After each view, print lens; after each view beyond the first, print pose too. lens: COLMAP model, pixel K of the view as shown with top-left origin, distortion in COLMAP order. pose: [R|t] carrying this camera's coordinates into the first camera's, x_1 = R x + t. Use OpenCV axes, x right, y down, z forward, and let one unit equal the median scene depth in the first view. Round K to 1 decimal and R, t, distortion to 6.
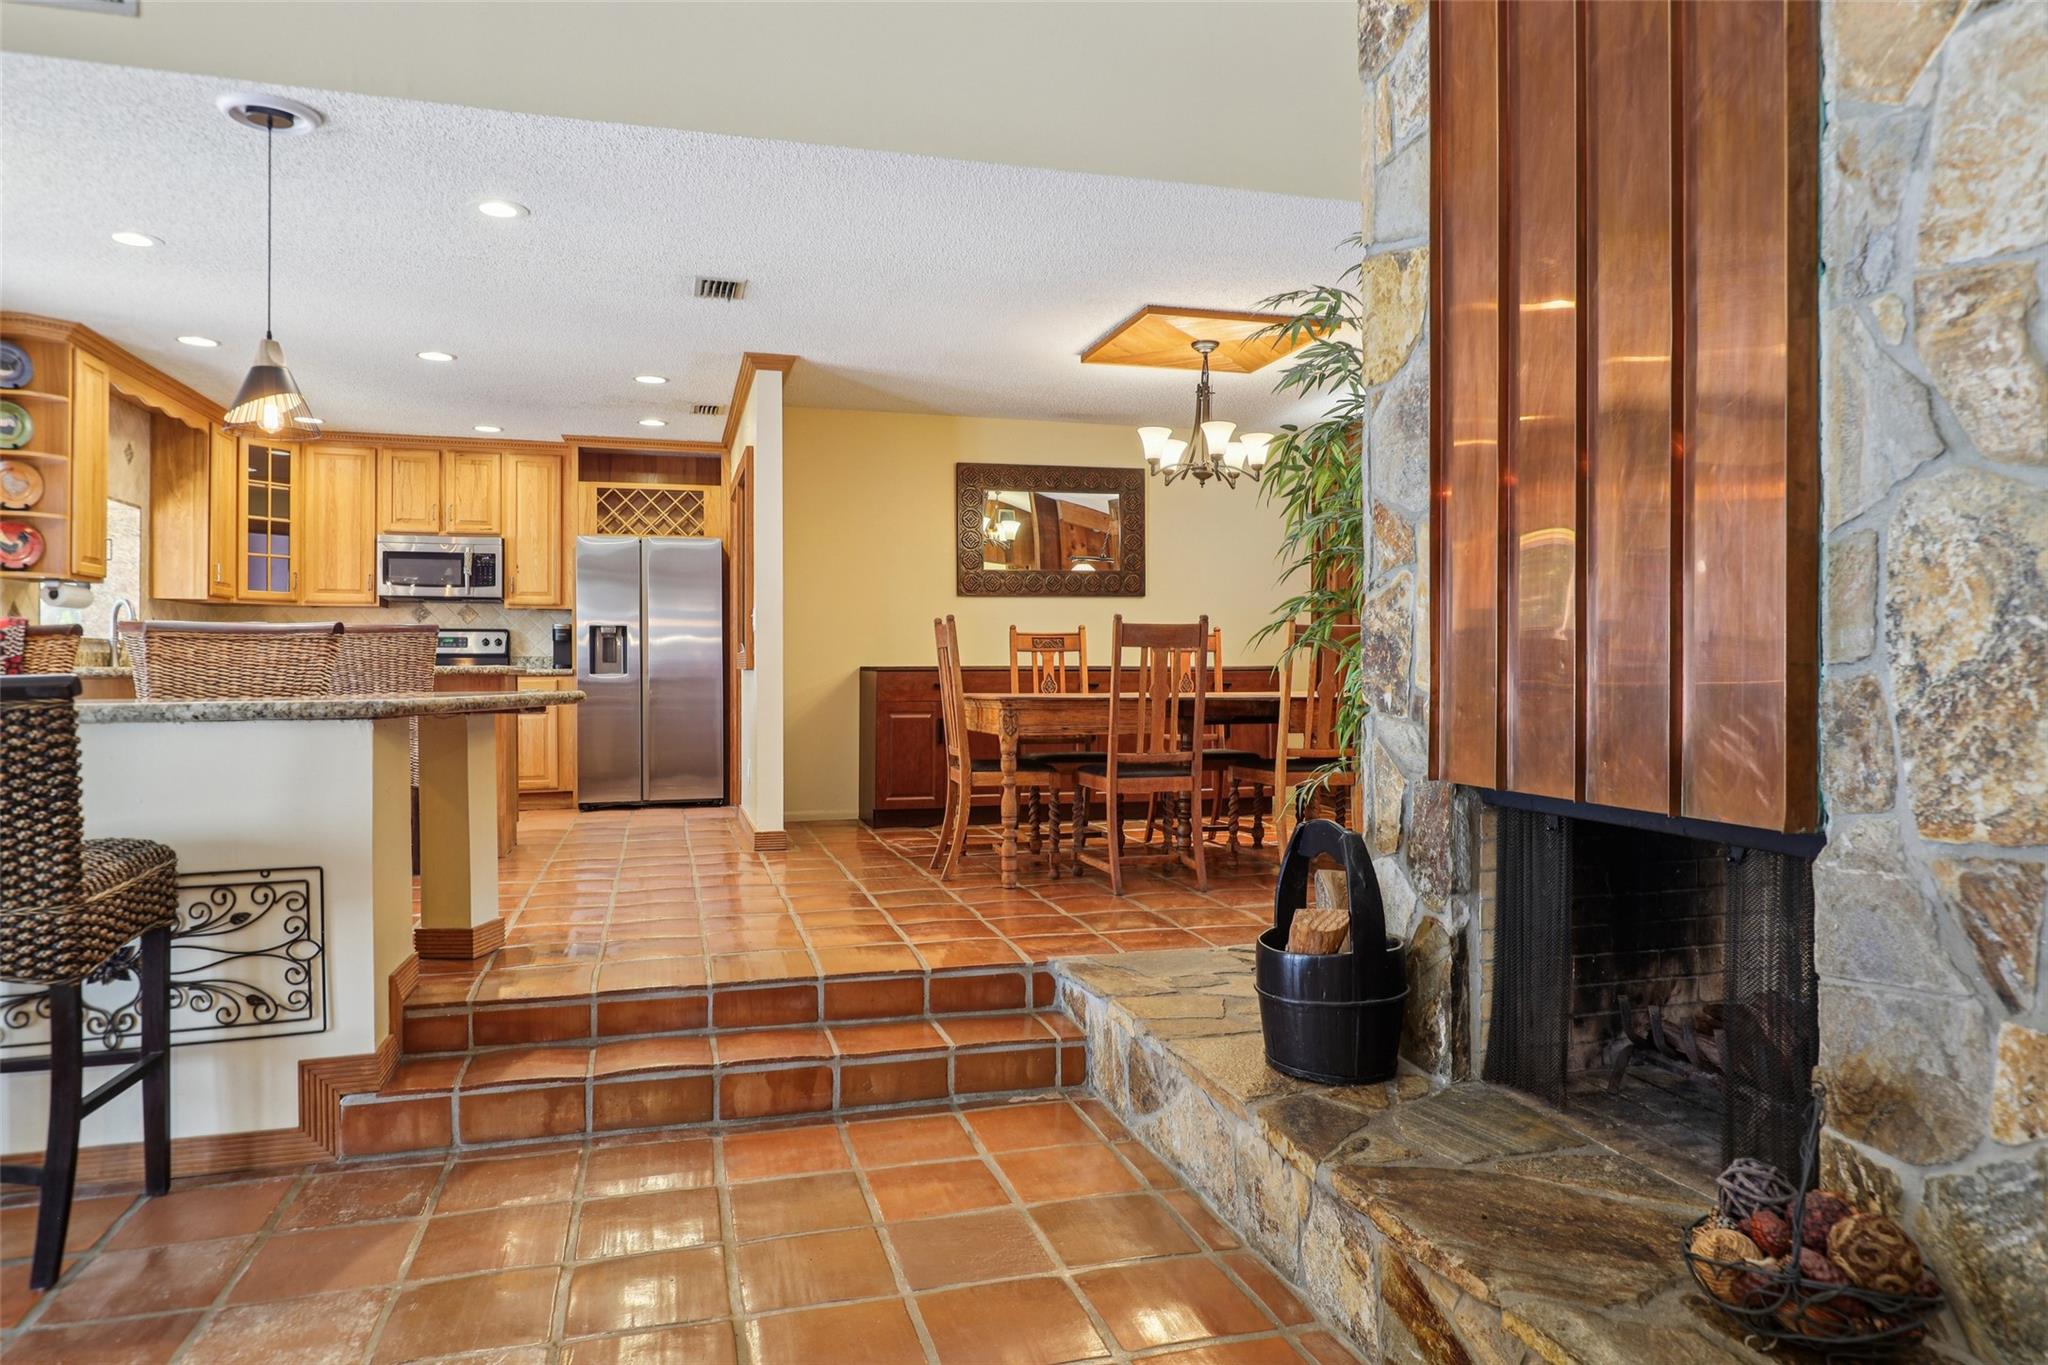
lens RADIAL K [[1271.5, 0, 1027.3], [0, 1271.5, 663.9], [0, 0, 1]] dist [0.003406, 0.001302]
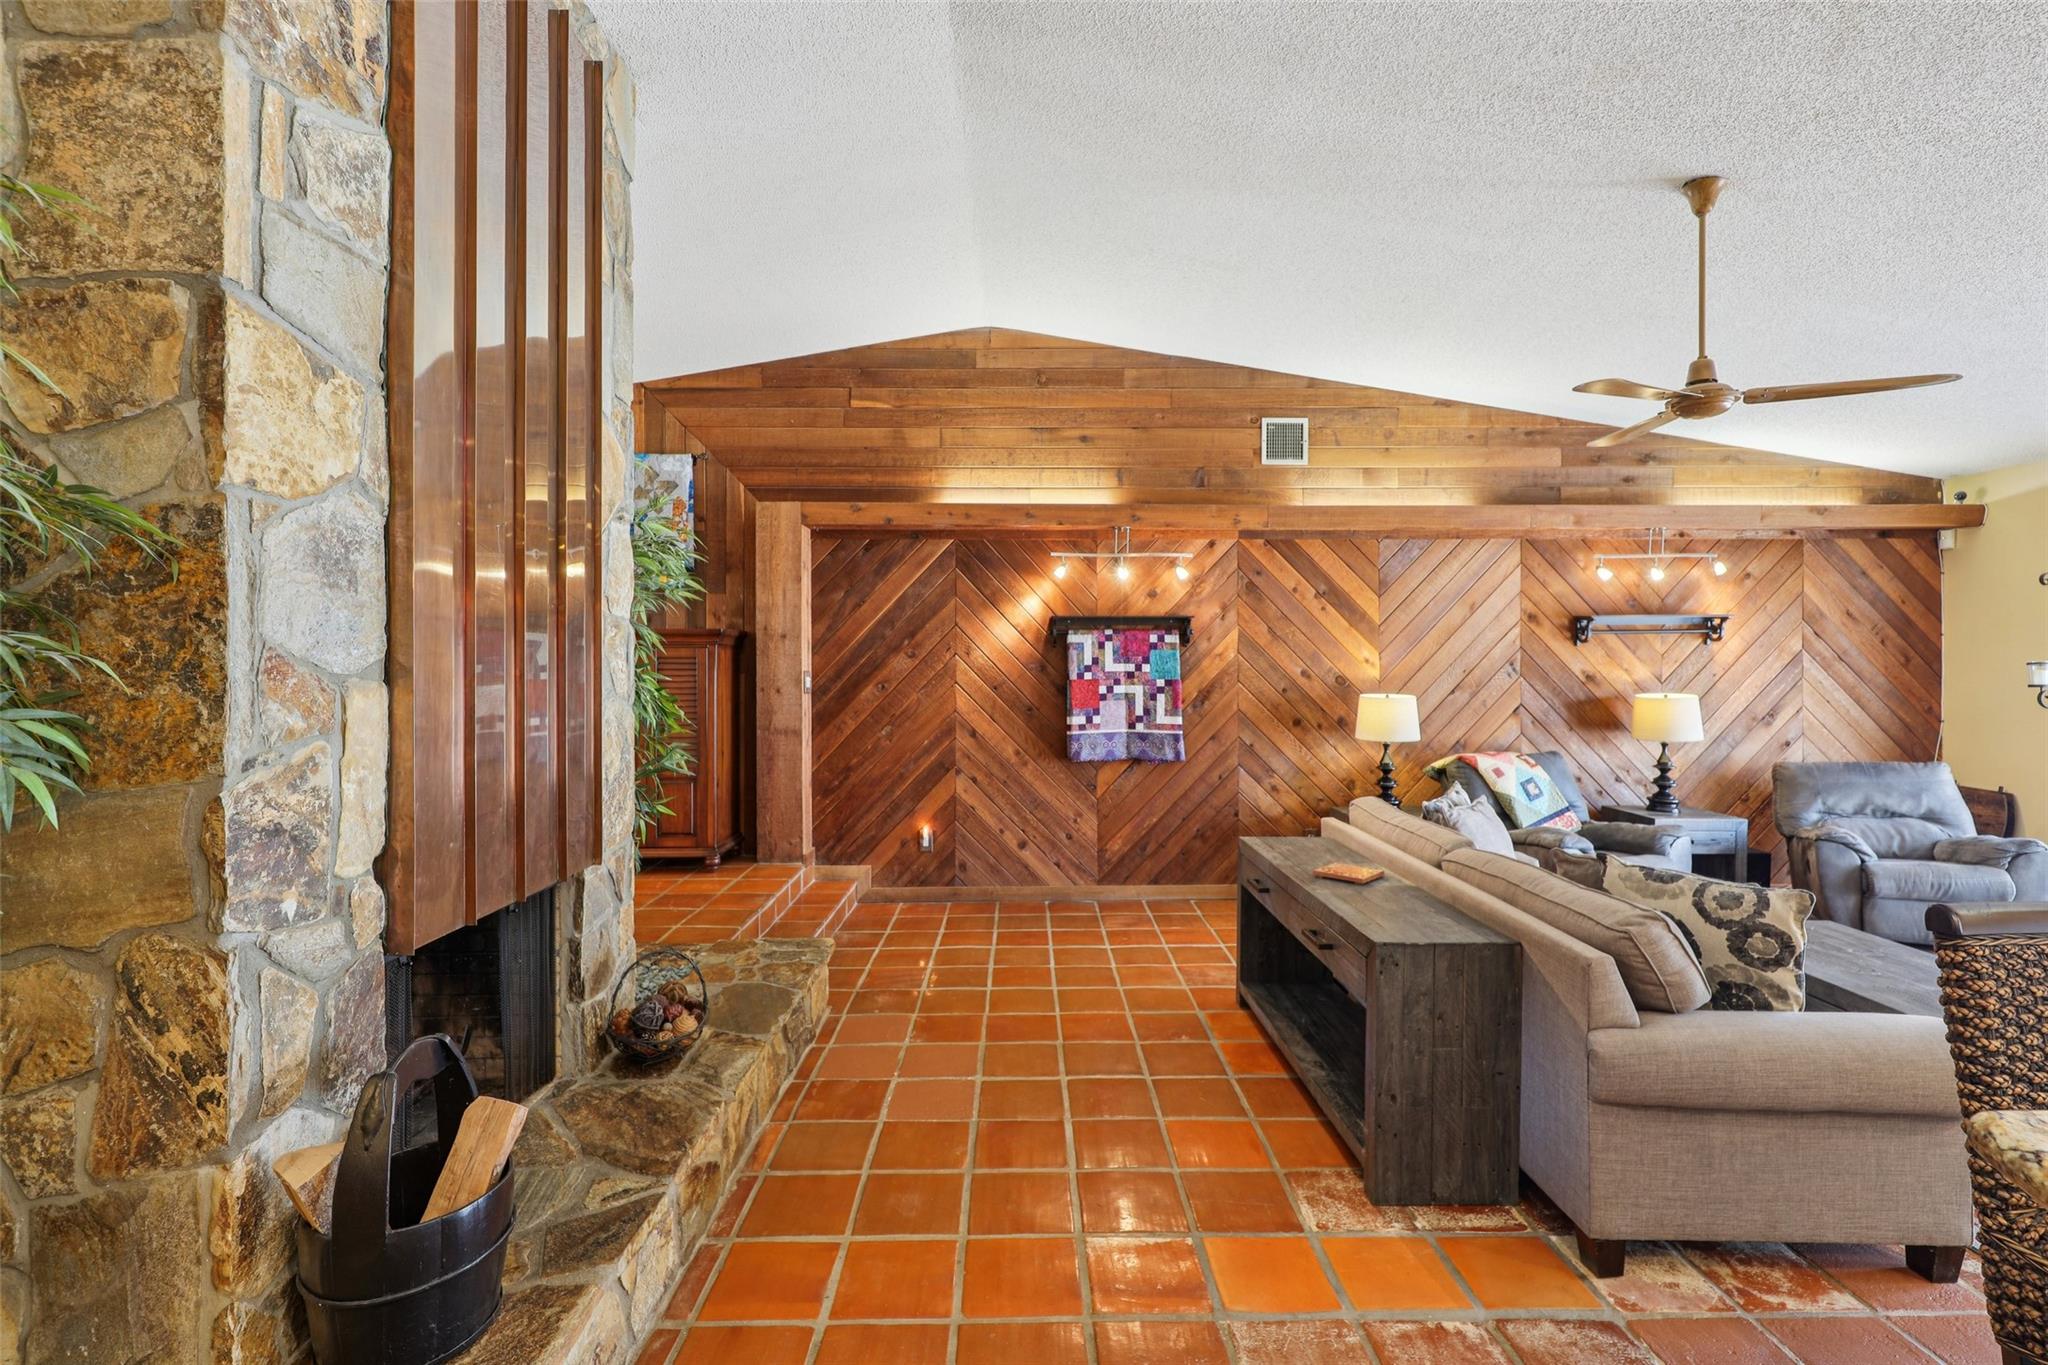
lens RADIAL K [[939.4, 0, 1029.1], [0, 939.4, 662.2], [0, 0, 1]] dist [0.000854, -0.000046]
pose [[-0.963239, 0.006447, 0.268570, -0.122901], [0.005624, 0.999977, -0.003835, -0.047125], [-0.268588, -0.002183, -0.963253, 0.574161]]
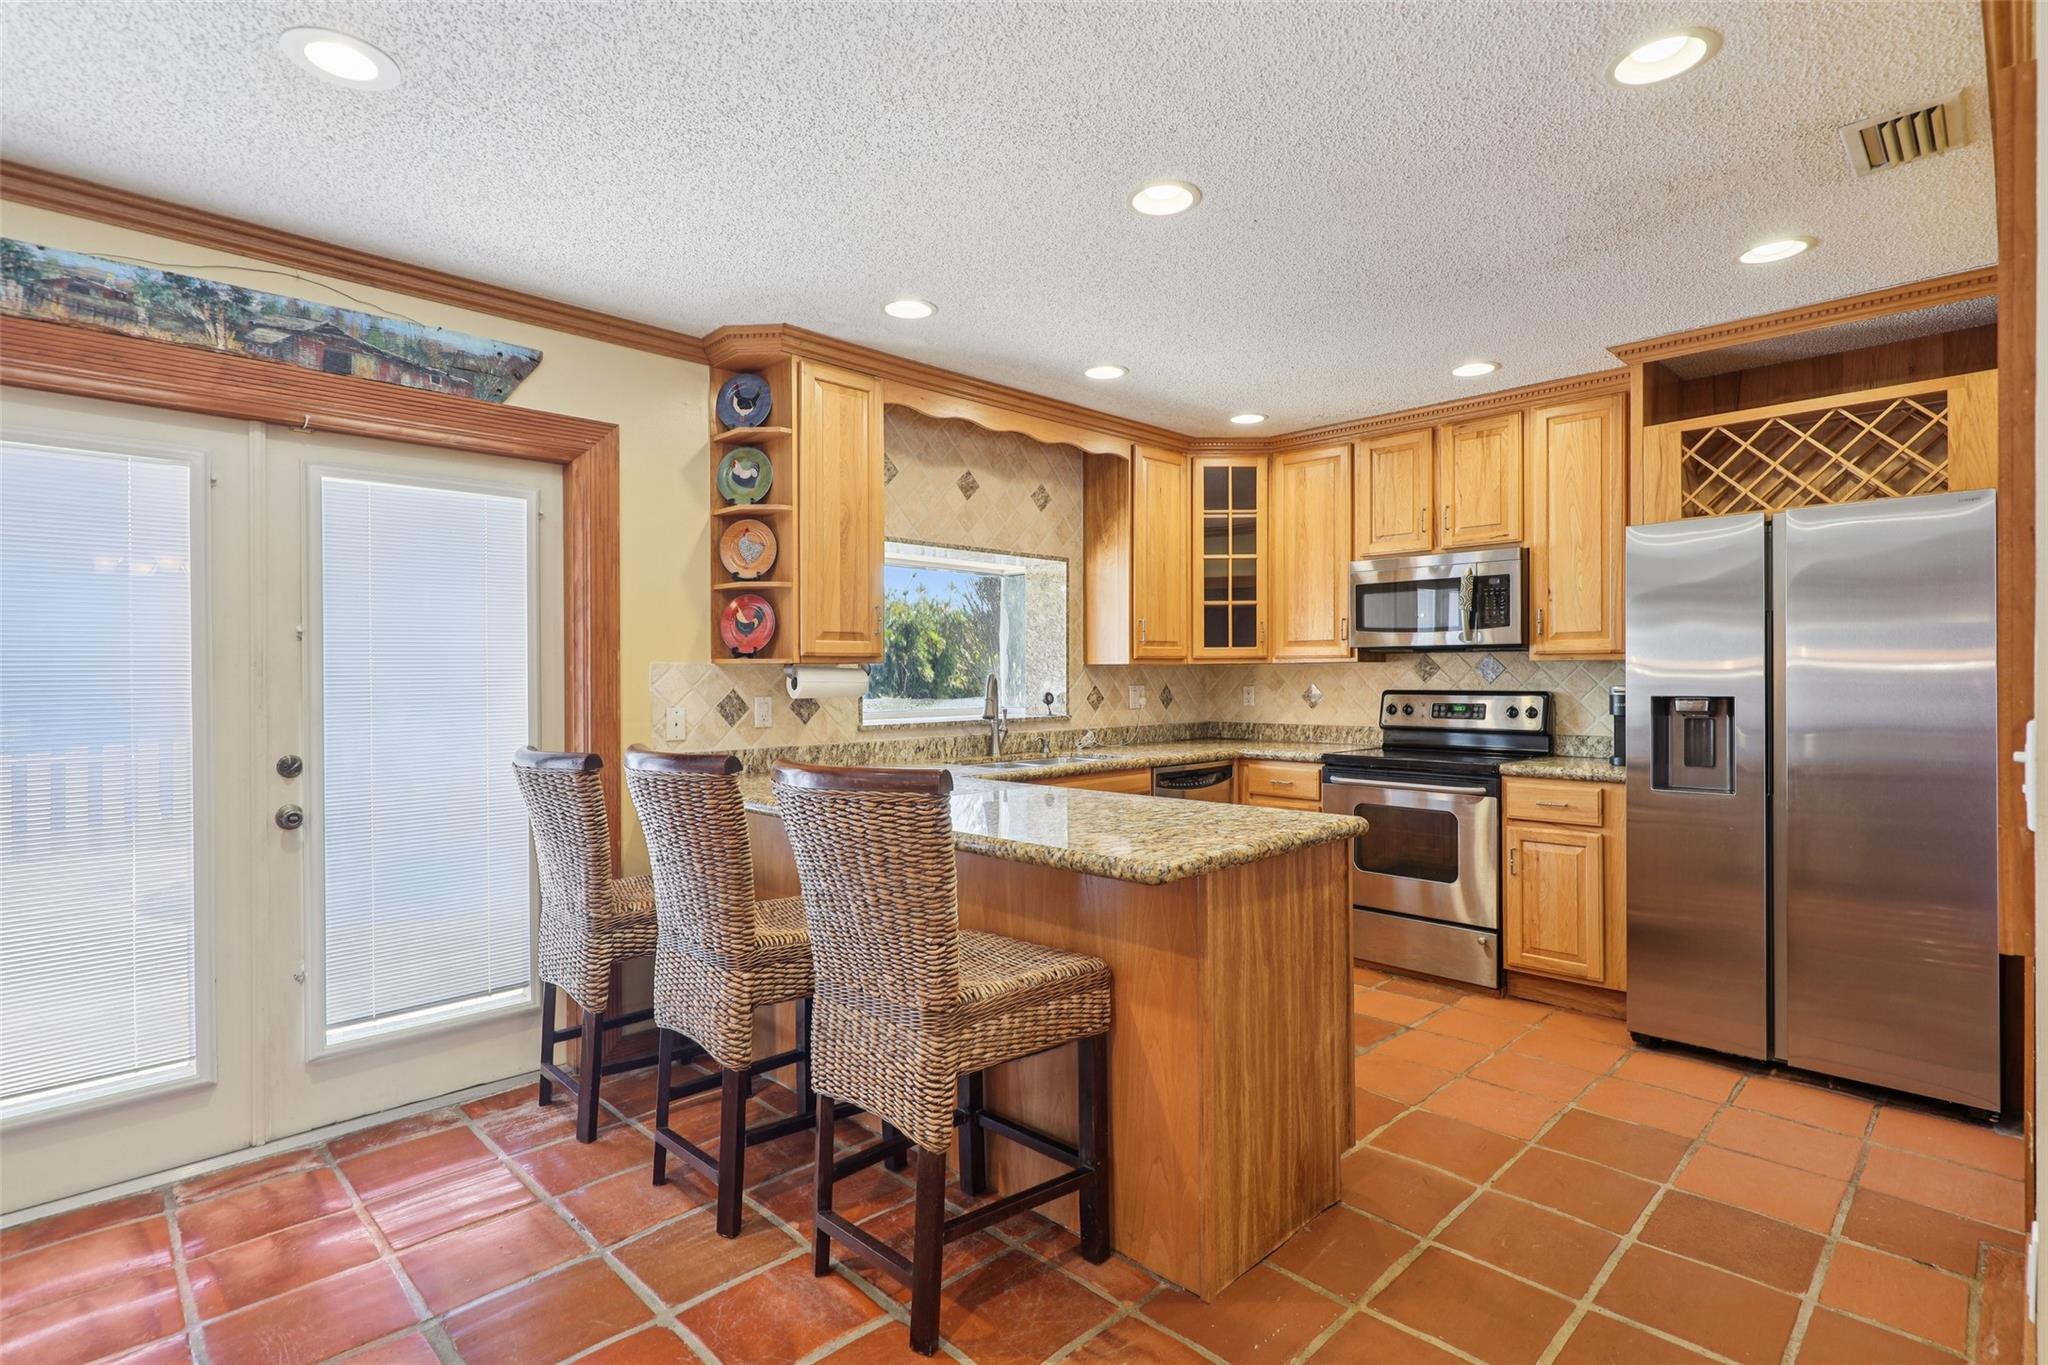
lens RADIAL K [[986.1, 0, 1033.6], [0, 986.1, 684.0], [0, 0, 1]] dist [-0.000021, -0.000940]
pose [[0.482289, 0.008107, -0.875975, -0.123771], [0.007540, 0.999882, 0.013405, -0.047172], [0.875980, -0.013070, 0.482171, 0.645267]]
